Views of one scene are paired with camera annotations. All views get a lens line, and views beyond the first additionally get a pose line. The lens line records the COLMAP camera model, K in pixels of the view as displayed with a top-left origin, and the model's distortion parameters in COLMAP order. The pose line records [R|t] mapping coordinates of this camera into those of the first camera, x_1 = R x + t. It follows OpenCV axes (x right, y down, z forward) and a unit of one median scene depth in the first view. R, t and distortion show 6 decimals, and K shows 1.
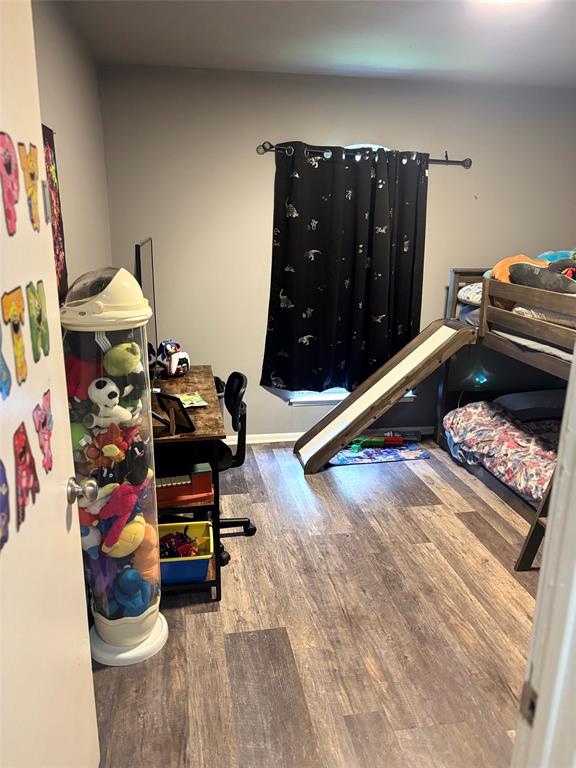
lens RADIAL K [[574.1, 0, 282.2], [0, 574.1, 382.5], [0, 0, 1]] dist [0.046356, -0.058992]
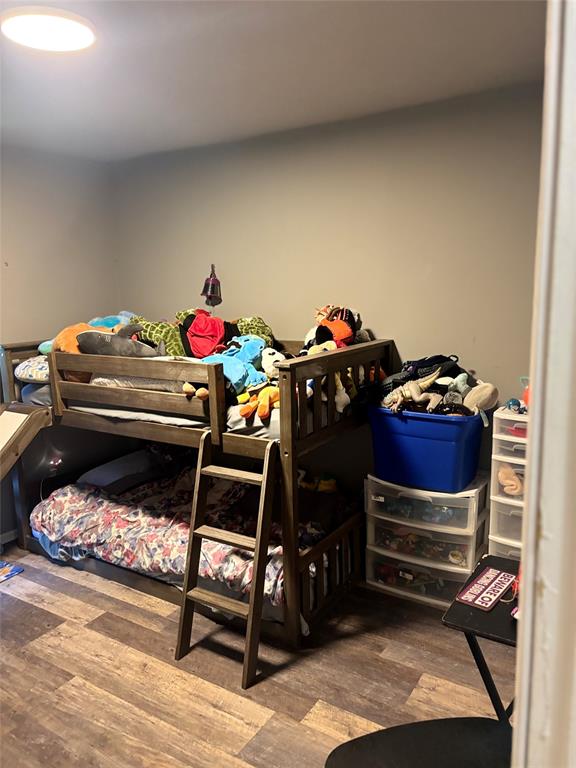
lens RADIAL K [[574.1, 0, 290.3], [0, 574.1, 390.9], [0, 0, 1]] dist [0.046356, -0.058992]
pose [[0.676095, -0.163743, 0.718390, -0.049550], [0.233988, 0.972238, 0.001390, -0.037703], [-0.698674, 0.167155, 0.695640, 0.136866]]
